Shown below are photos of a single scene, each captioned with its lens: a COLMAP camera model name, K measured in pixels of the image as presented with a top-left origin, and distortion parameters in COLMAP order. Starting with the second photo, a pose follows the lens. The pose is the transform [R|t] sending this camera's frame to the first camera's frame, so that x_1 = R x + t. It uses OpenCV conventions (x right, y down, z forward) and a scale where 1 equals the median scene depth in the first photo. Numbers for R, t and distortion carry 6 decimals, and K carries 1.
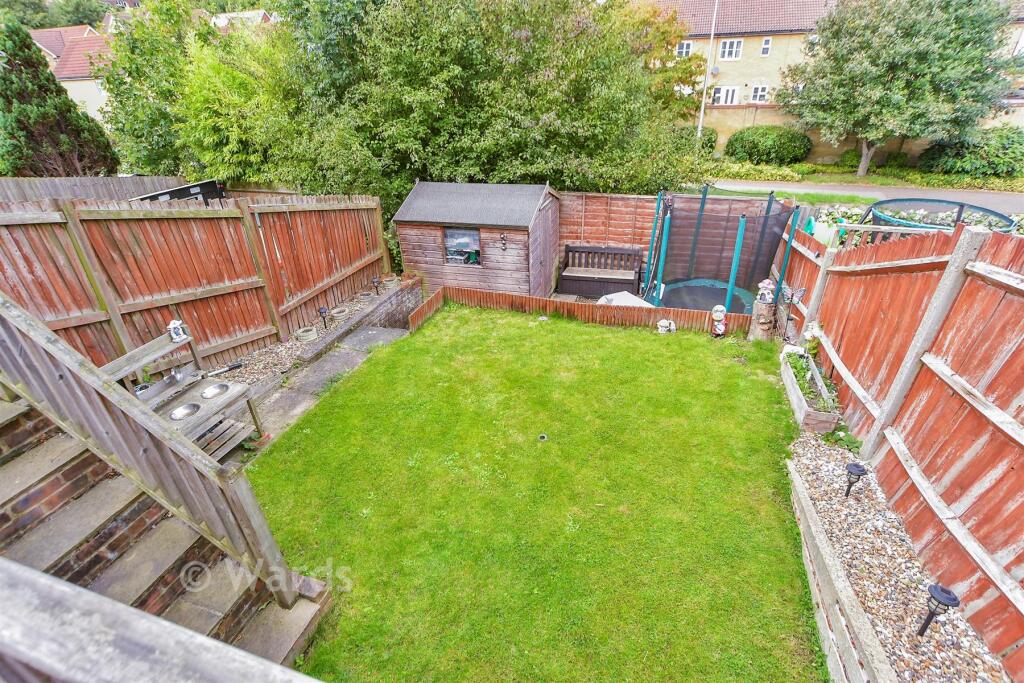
lens RADIAL K [[481.3, 0, 512.0], [0, 481.3, 341.5], [0, 0, 1]] dist [-0.012565, 0.000717]
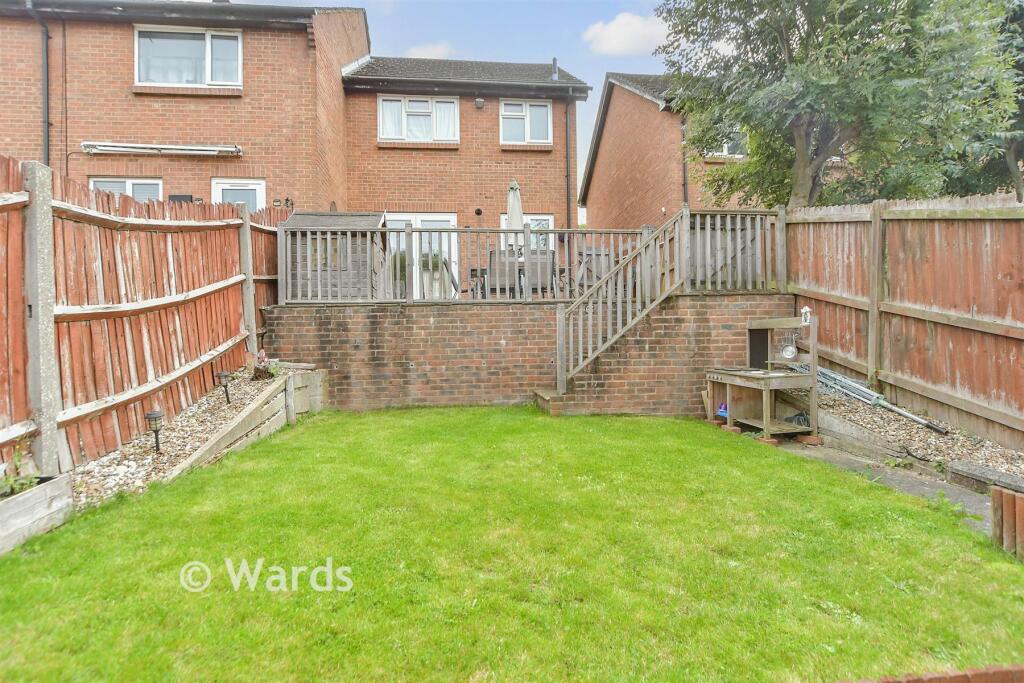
lens RADIAL K [[481.3, 0, 512.0], [0, 481.3, 341.5], [0, 0, 1]] dist [-0.012565, 0.000717]
pose [[-0.919490, 0.042832, -0.390773, 0.324659], [-0.155984, 0.872692, 0.462686, -0.349207], [0.360842, 0.486389, -0.795750, 1.548831]]
